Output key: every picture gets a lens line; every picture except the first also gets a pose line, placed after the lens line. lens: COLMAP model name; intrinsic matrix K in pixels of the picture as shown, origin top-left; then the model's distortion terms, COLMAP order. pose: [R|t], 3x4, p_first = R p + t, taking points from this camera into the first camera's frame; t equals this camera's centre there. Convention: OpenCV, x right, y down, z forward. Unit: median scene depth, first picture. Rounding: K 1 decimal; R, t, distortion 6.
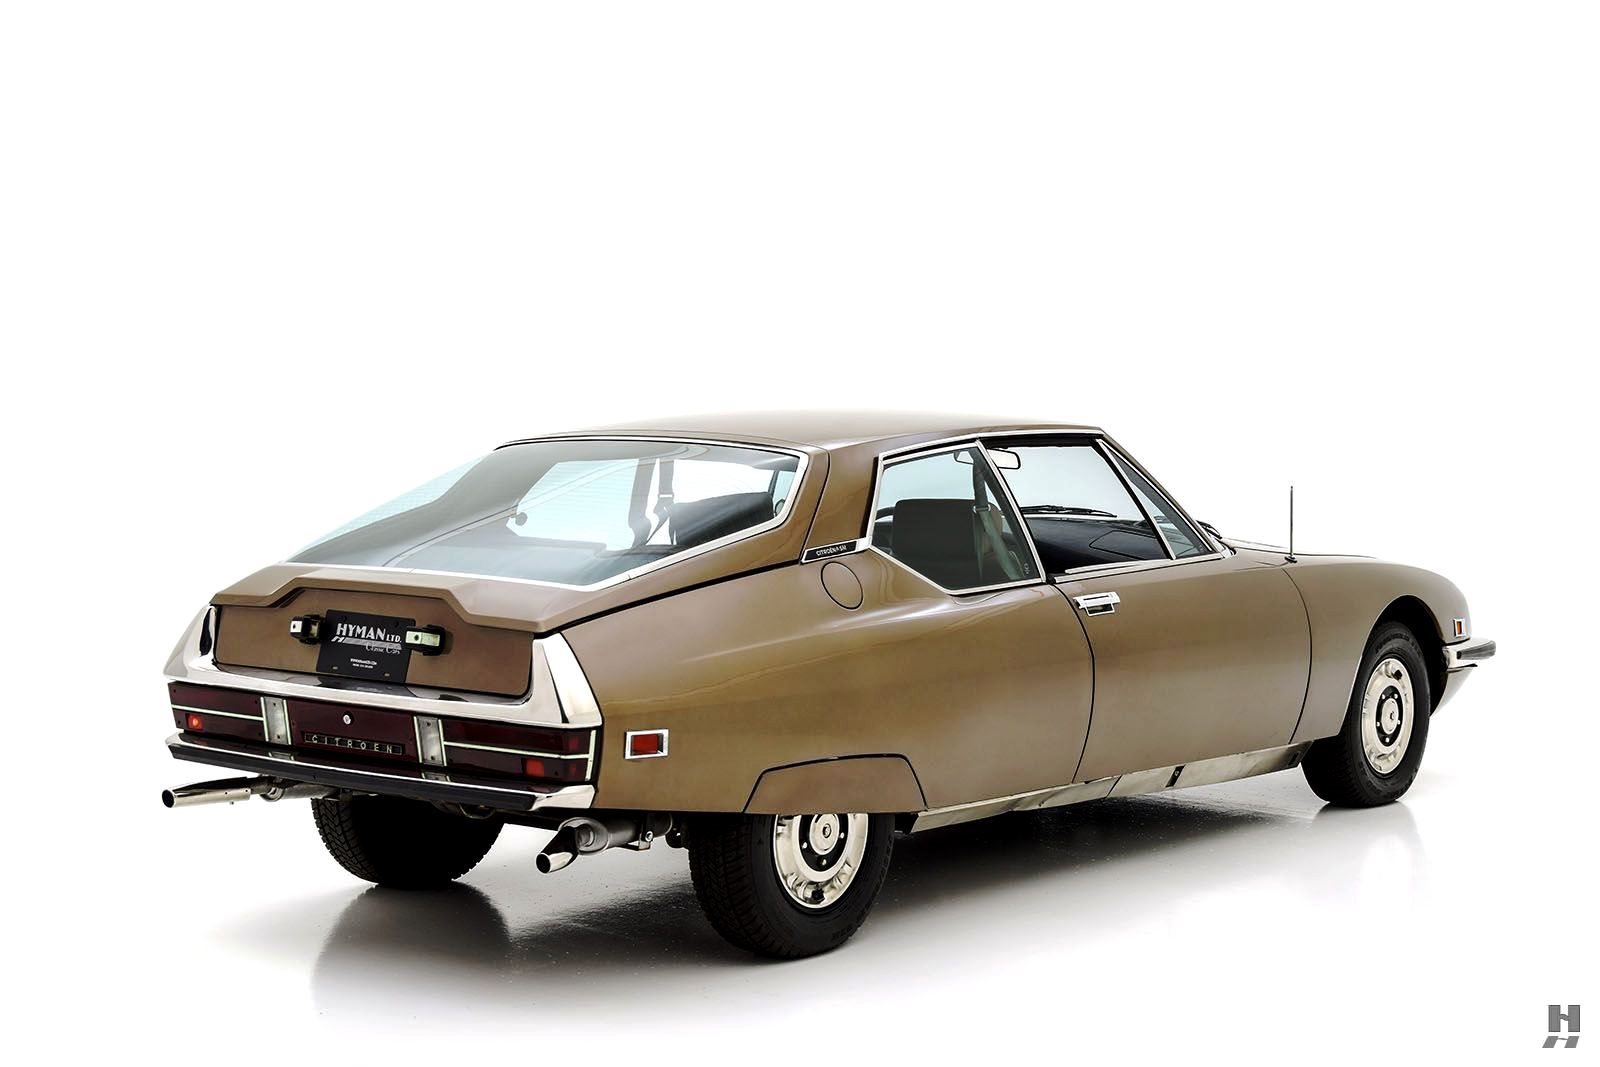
lens RADIAL K [[2517.4, 0, 802.1], [0, 2517.4, 540.5], [0, 0, 1]] dist [0.116225, 0.000000]
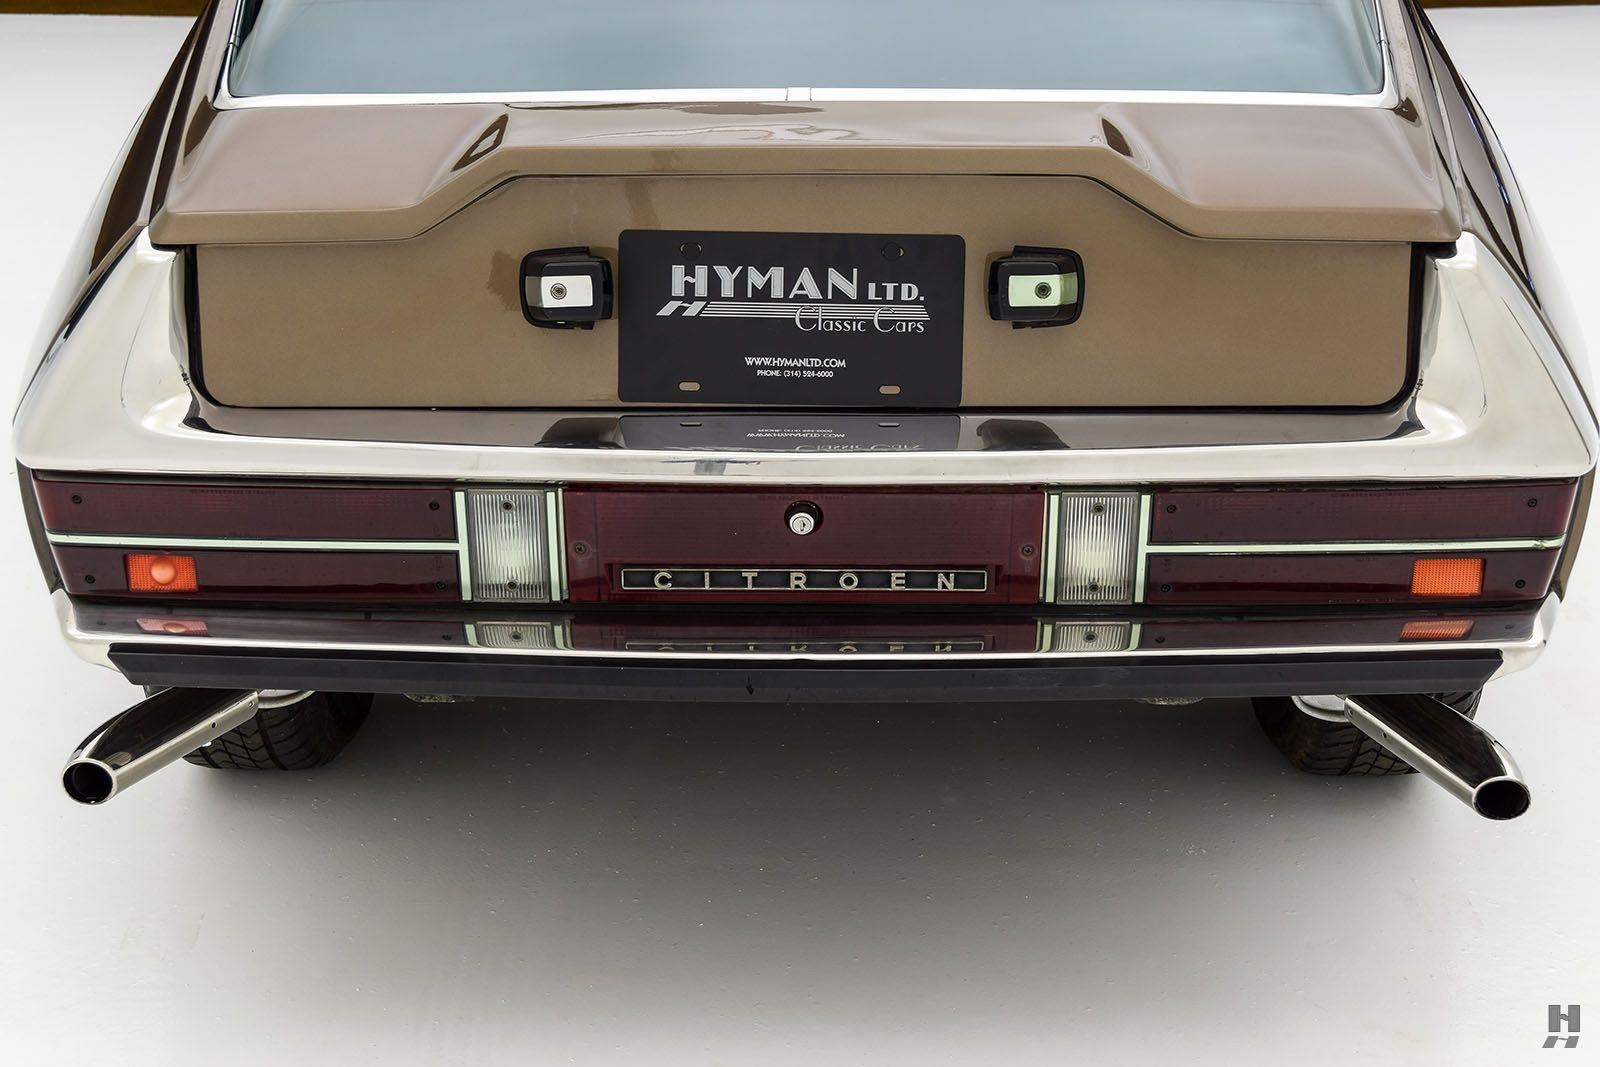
lens RADIAL K [[2642.4, 0, 785.2], [0, 2642.4, 535.7], [0, 0, 1]] dist [0.083106, 0.000000]
pose [[0.803670, -0.217268, 0.553994, -0.393426], [0.048499, 0.951782, 0.302918, -0.045849], [-0.593095, -0.216578, 0.775456, 0.684368]]
